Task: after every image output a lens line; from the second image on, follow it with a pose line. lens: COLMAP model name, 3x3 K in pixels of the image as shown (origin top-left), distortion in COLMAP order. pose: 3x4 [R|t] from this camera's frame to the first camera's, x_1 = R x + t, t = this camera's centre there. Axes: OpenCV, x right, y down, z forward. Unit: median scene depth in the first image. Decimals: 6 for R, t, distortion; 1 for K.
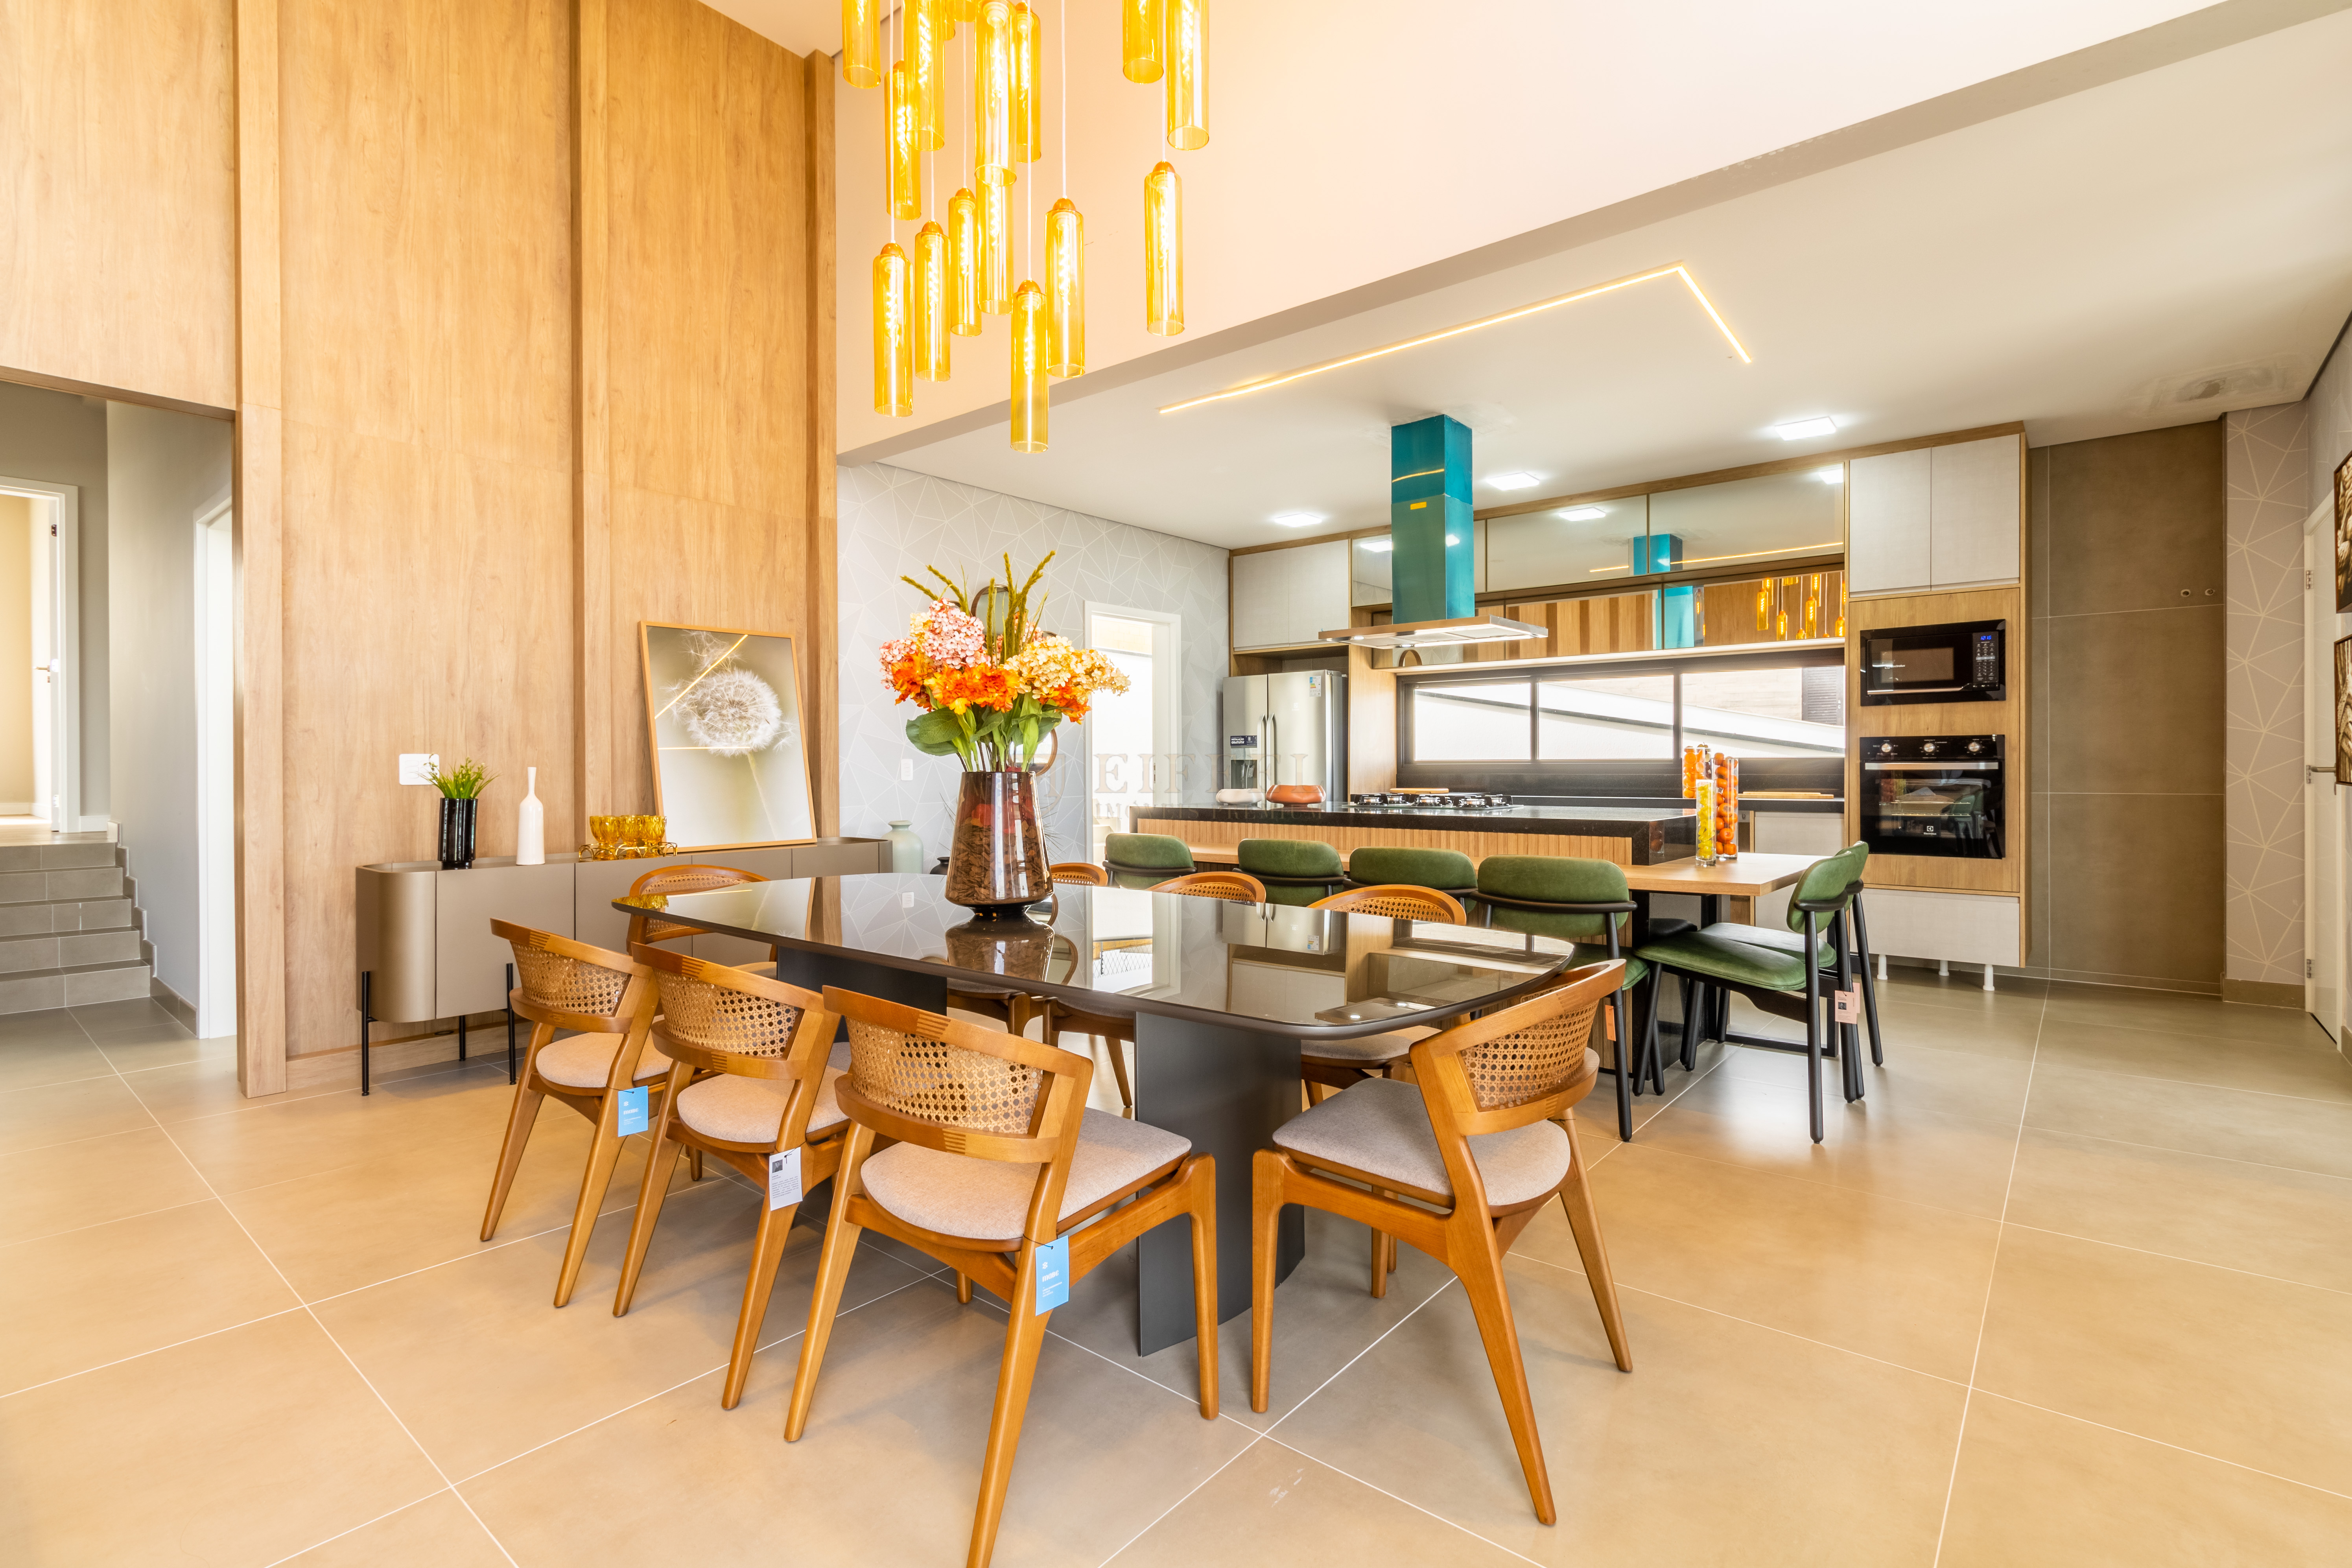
lens RADIAL K [[1087.5, 0, 1199.9], [0, 1087.5, 768.3], [0, 0, 1]] dist [0.000995, 0.000470]
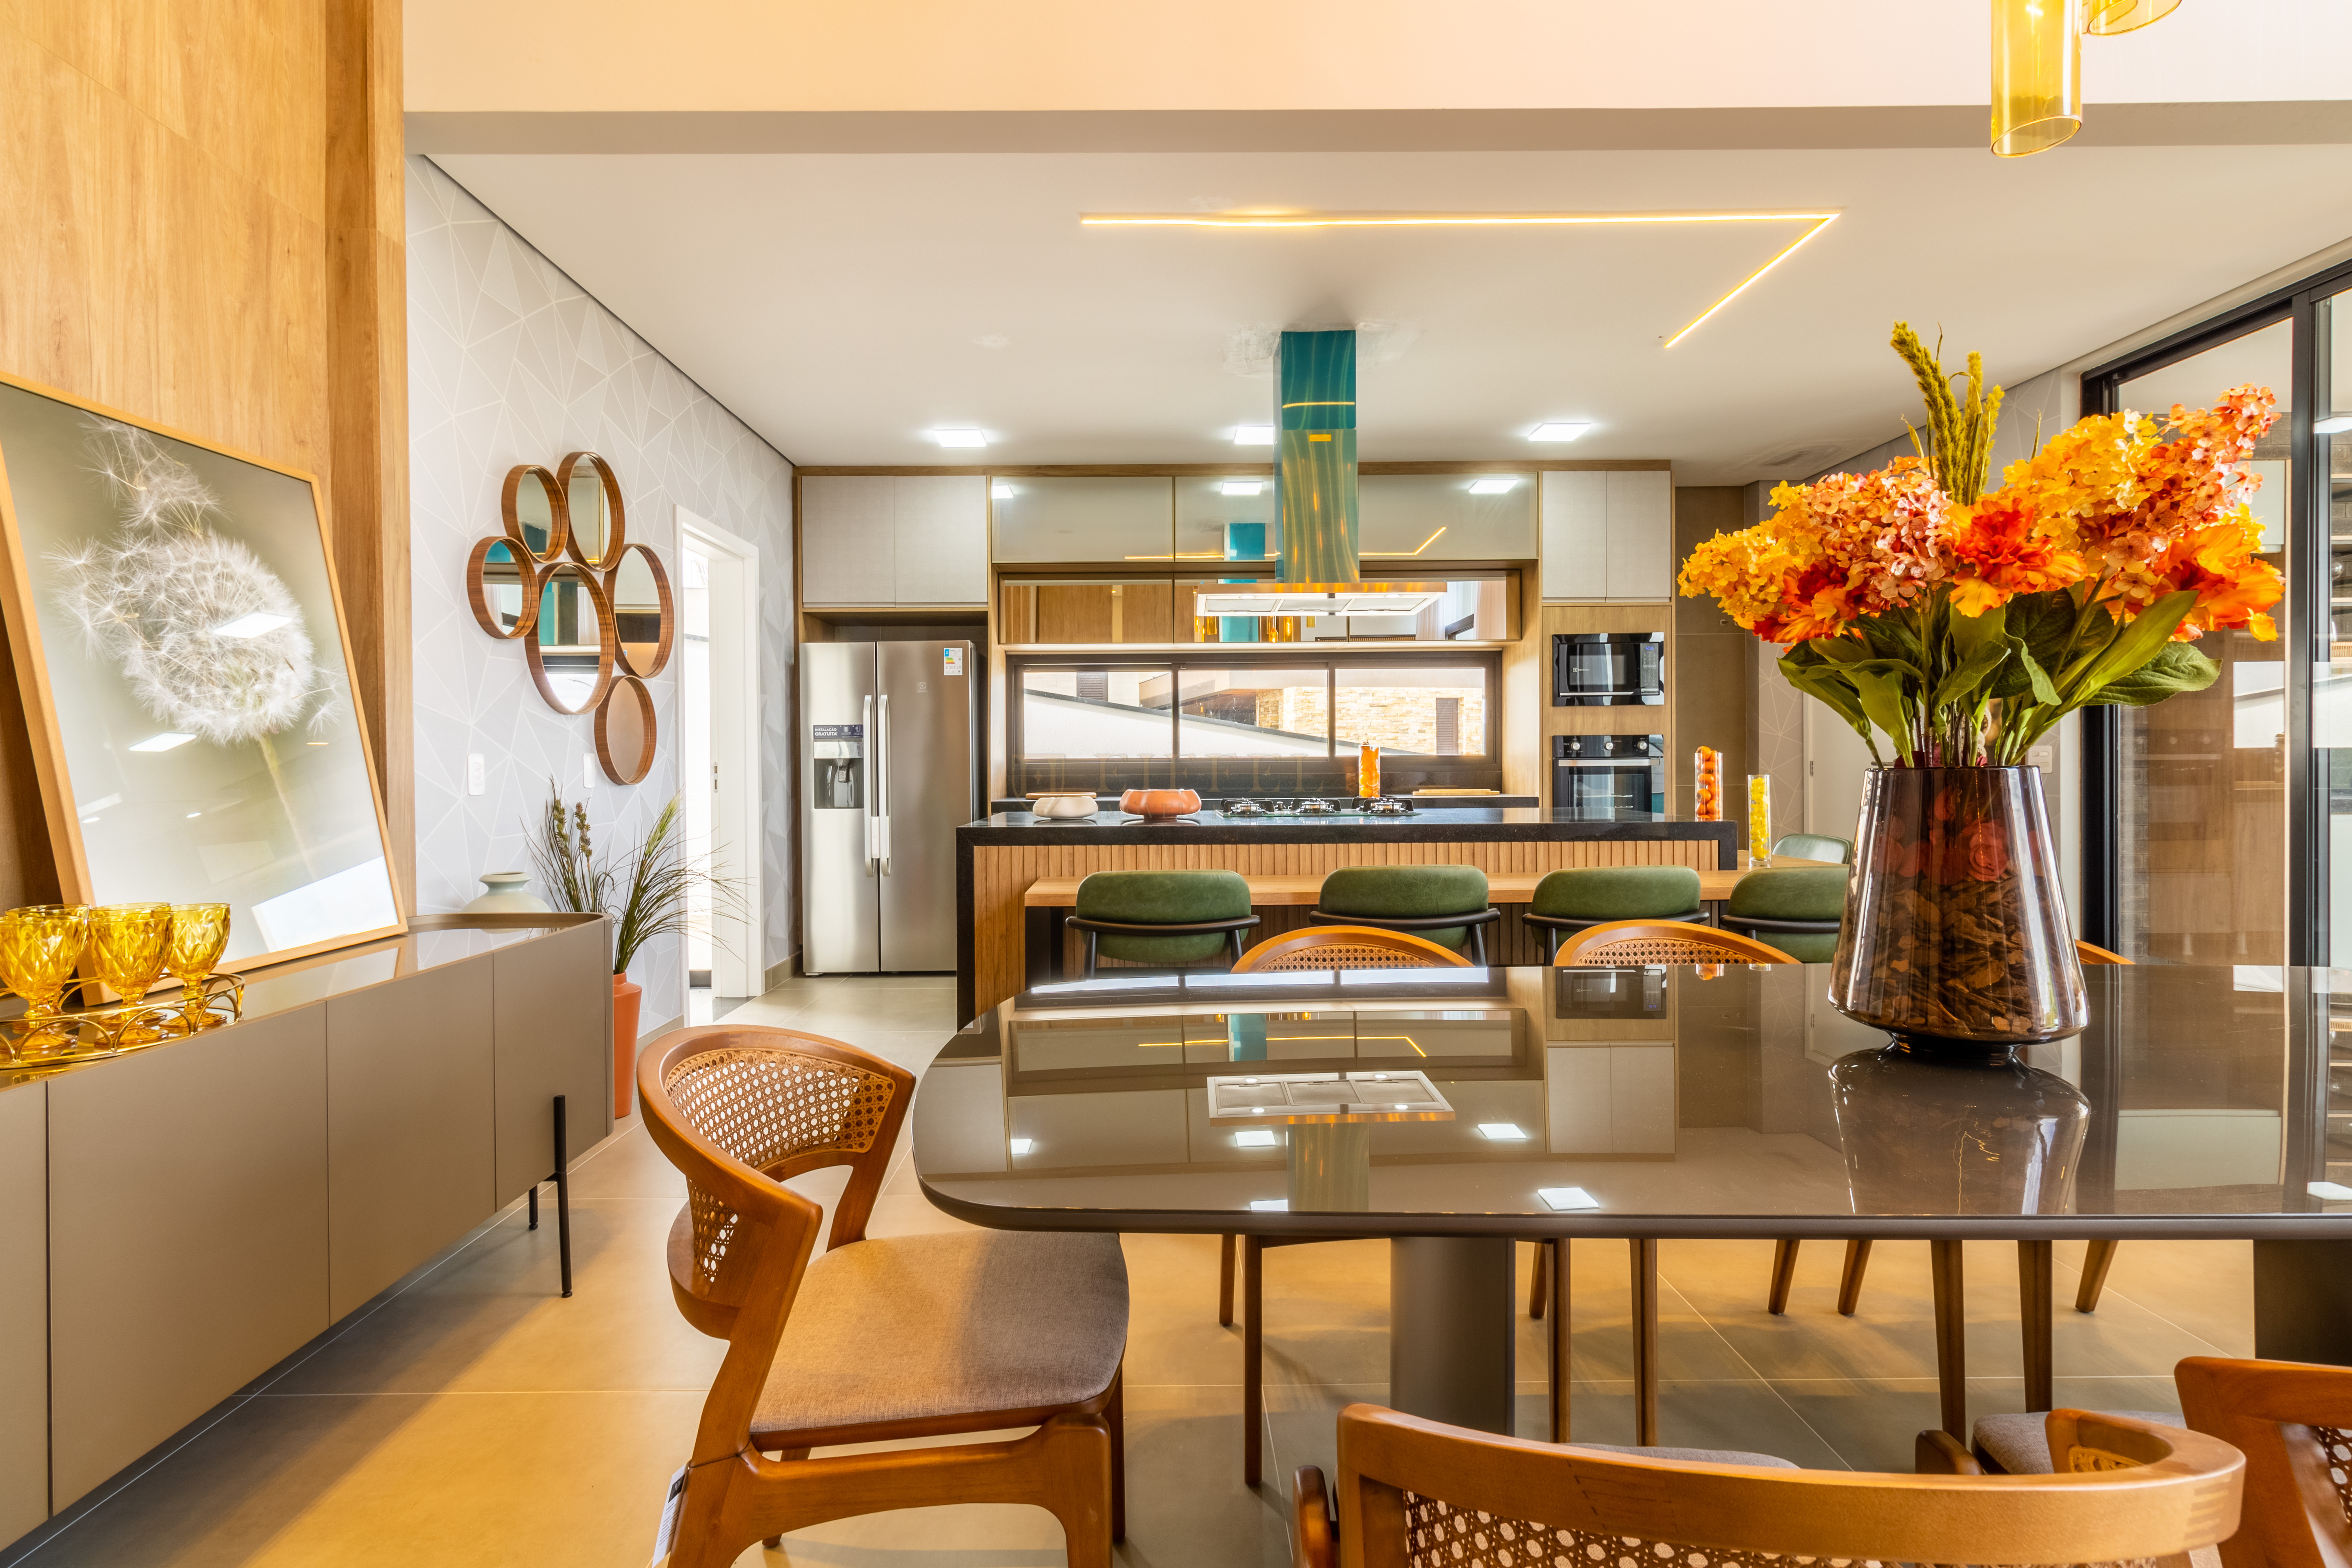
lens RADIAL K [[1122.6, 0, 1152.5], [0, 1122.6, 774.8], [0, 0, 1]] dist [-0.000805, 0.000348]
pose [[0.772000, -0.008931, 0.635559, -0.420902], [0.006709, 0.999960, 0.005901, 0.000505], [-0.635587, -0.000292, 0.772029, 0.440273]]
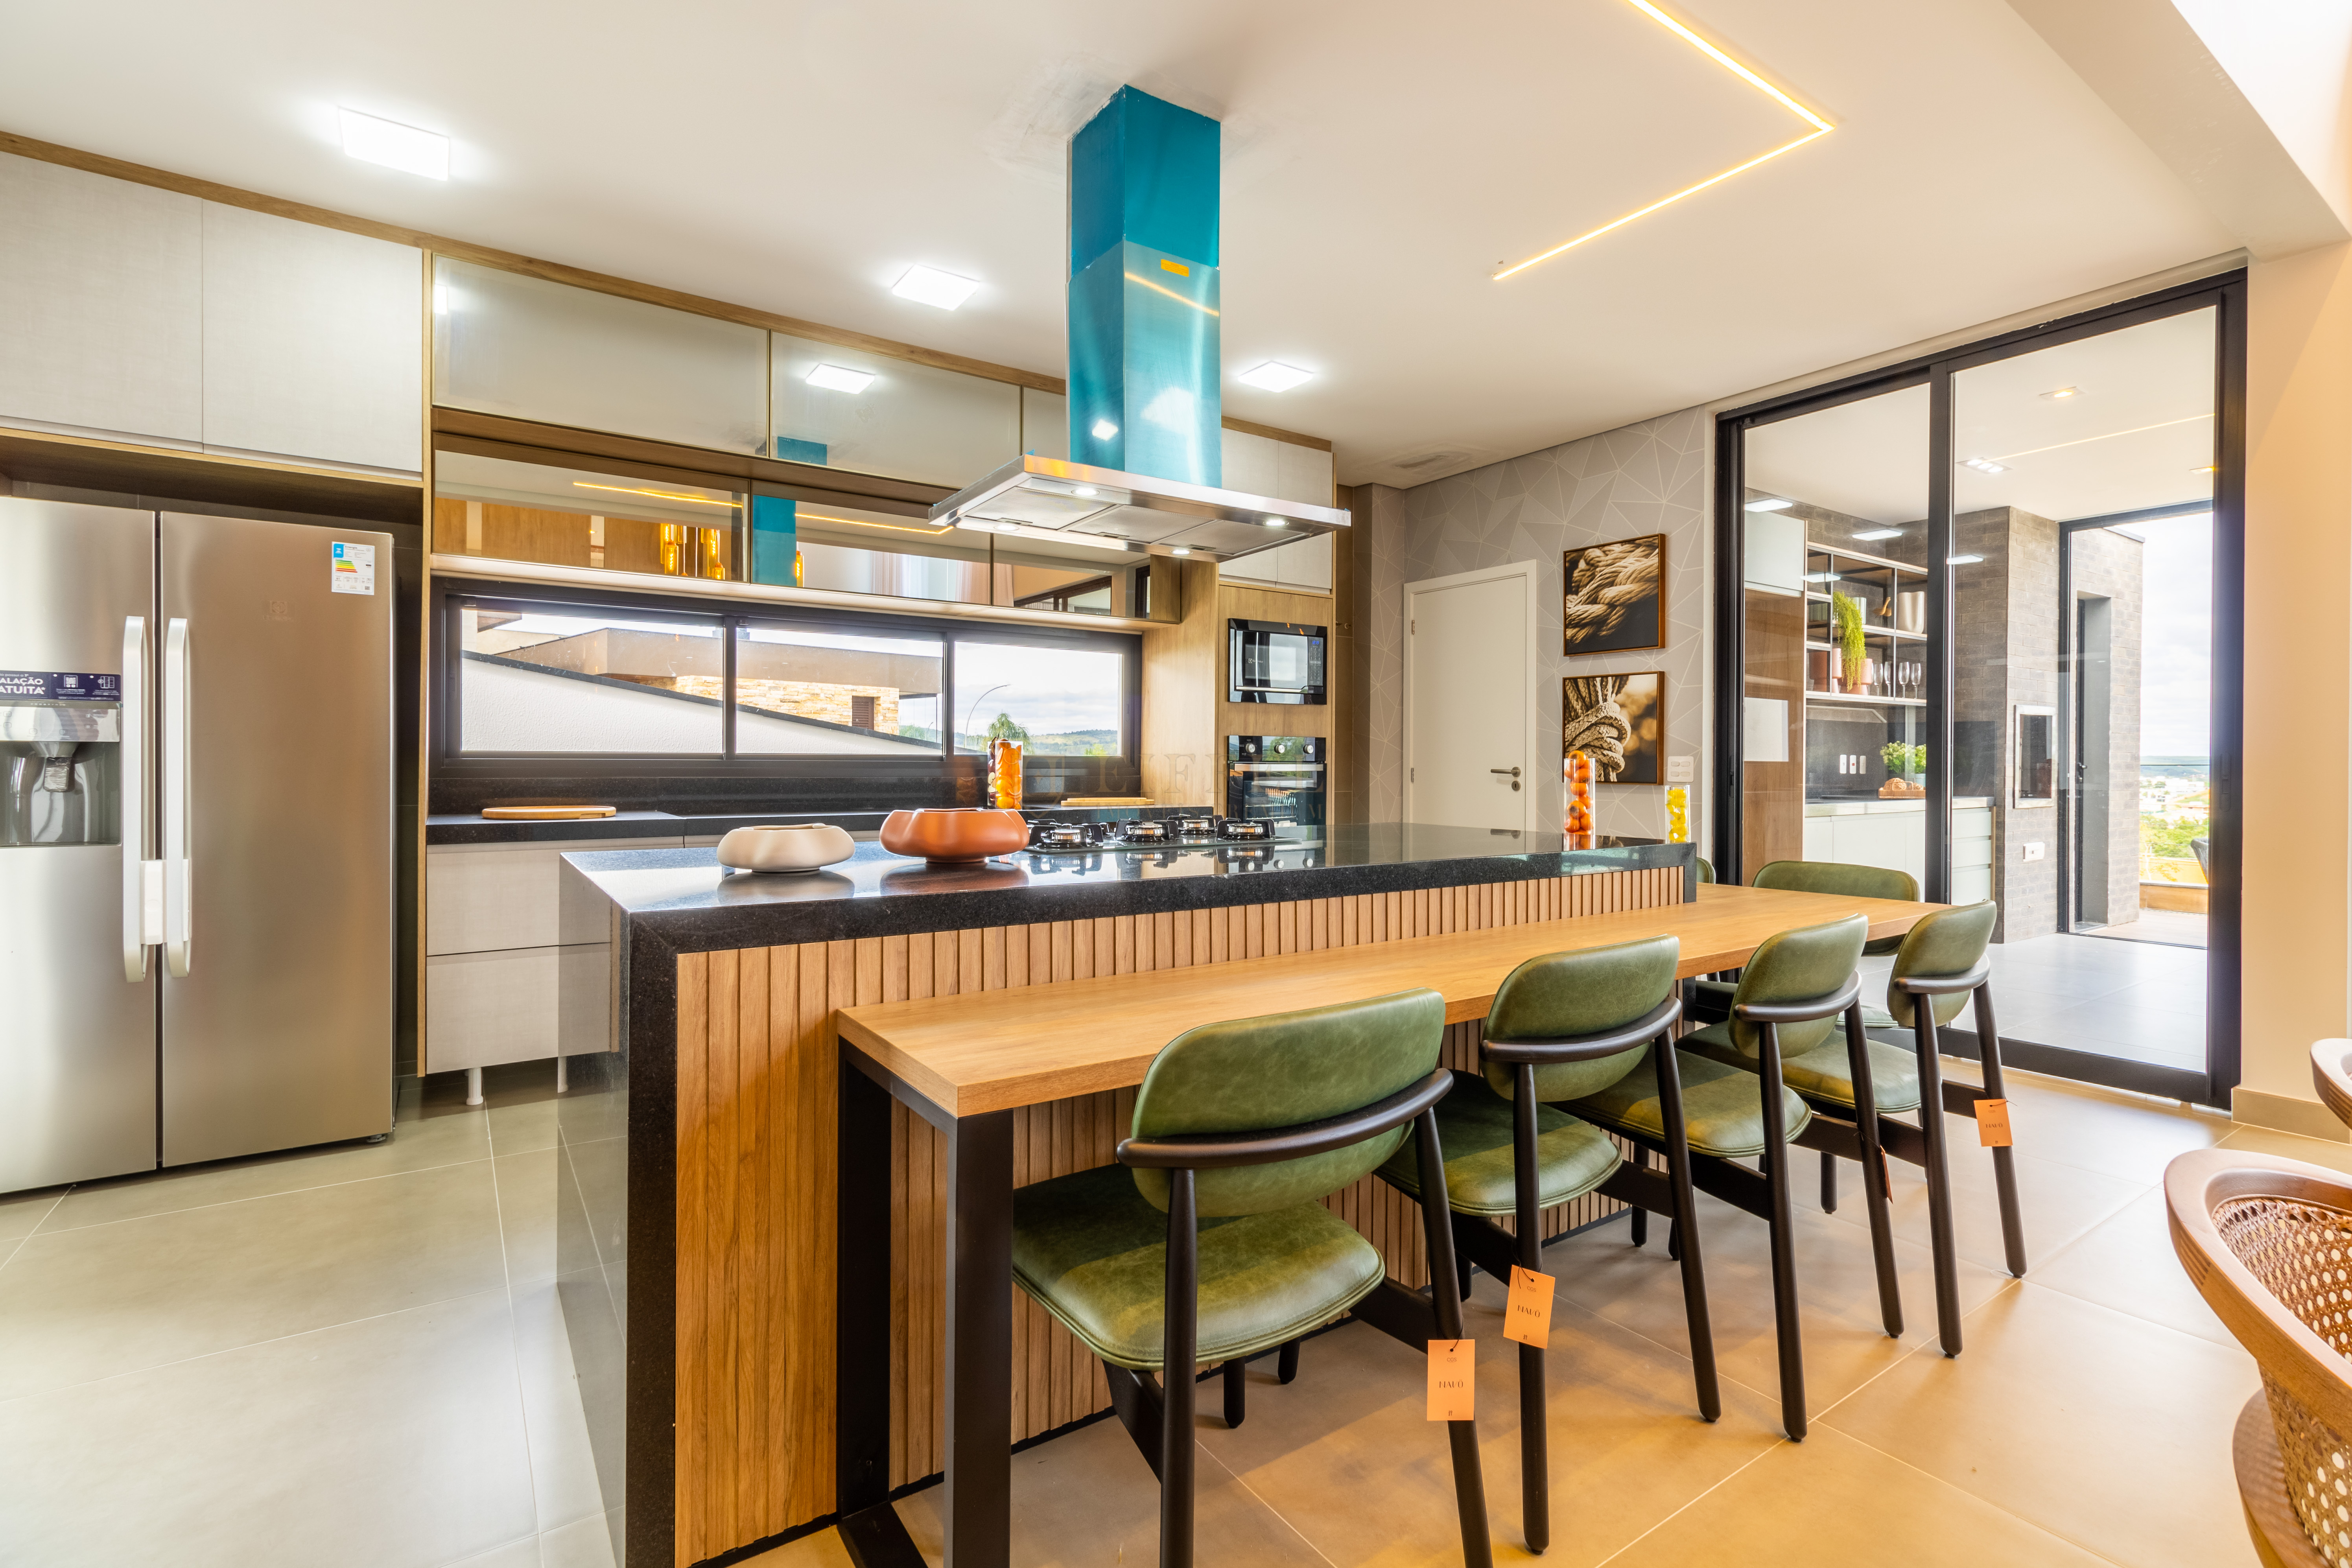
lens RADIAL K [[1087.5, 0, 1199.9], [0, 1087.5, 768.3], [0, 0, 1]] dist [0.000995, 0.000470]
pose [[0.271749, 0.000959, 0.962368, -0.299664], [-0.003119, 0.999995, -0.000115, -0.000965], [-0.962363, -0.002970, 0.271750, 0.843722]]
